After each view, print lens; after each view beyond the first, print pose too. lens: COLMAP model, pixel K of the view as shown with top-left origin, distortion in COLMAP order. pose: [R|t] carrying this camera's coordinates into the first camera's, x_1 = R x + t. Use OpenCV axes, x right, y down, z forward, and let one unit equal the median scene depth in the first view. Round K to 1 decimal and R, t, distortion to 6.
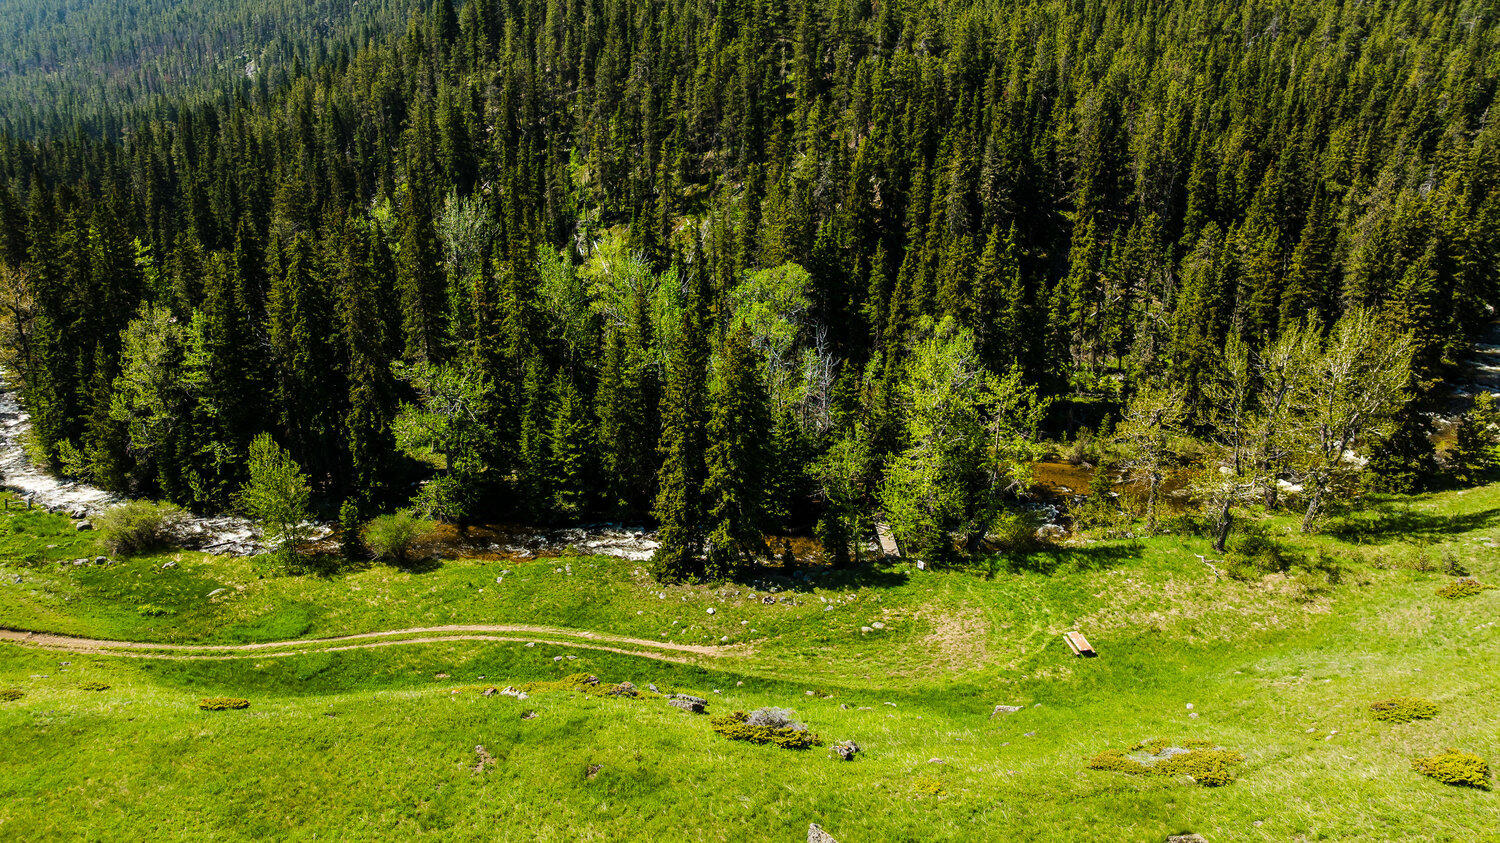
lens RADIAL K [[1054.6, 0, 750.0], [0, 1054.6, 421.5], [0, 0, 1]] dist [-0.001425, -0.001196]
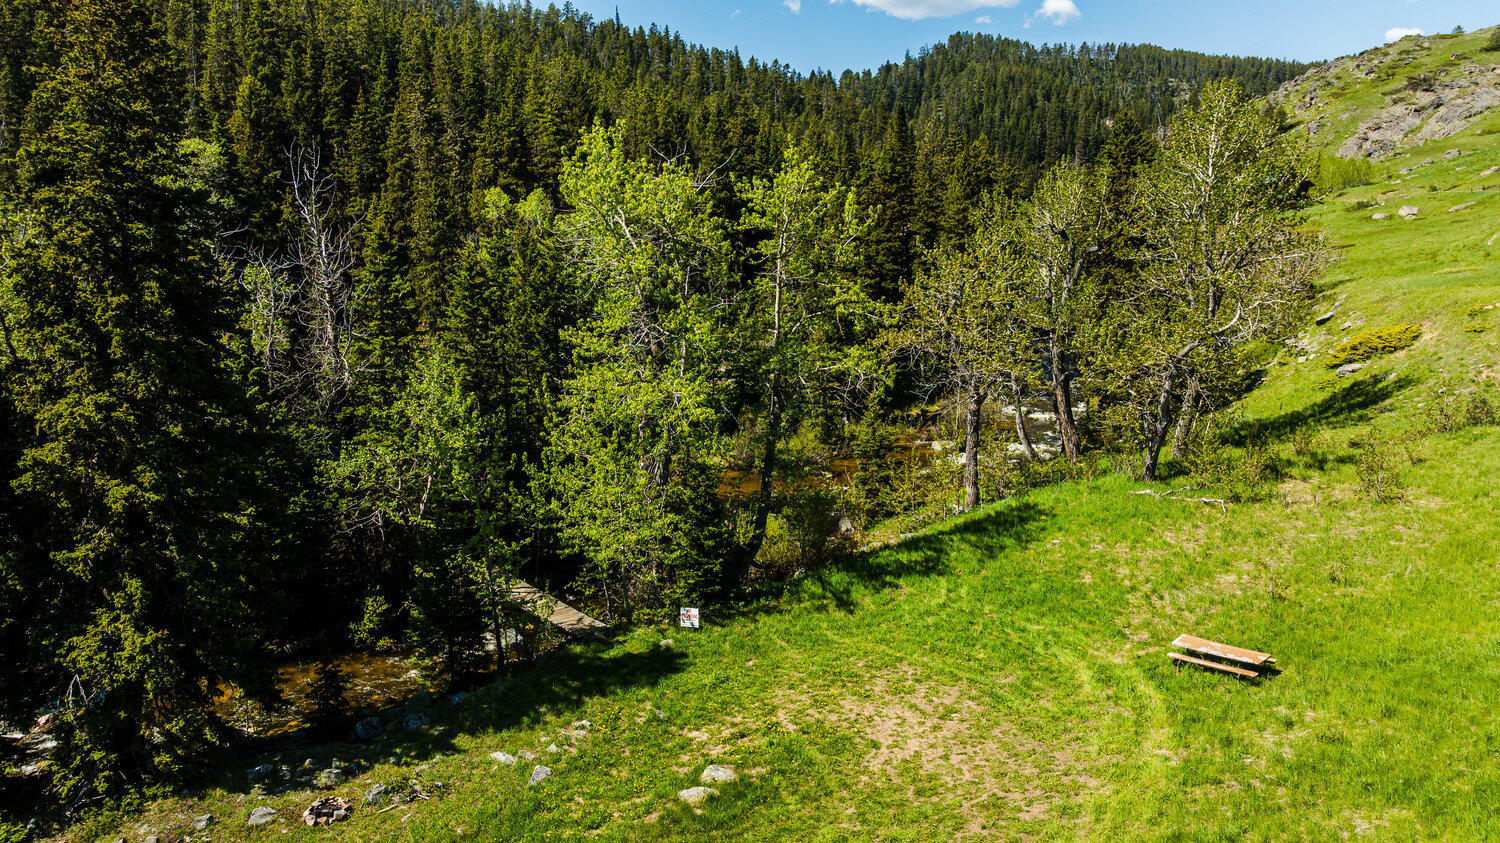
lens RADIAL K [[1054.6, 0, 750.0], [0, 1054.6, 421.5], [0, 0, 1]] dist [-0.001425, -0.001196]
pose [[0.812140, -0.085286, 0.577196, -0.047231], [0.195801, 0.971730, -0.131919, 0.122634], [-0.549628, 0.220152, 0.805880, 0.655915]]
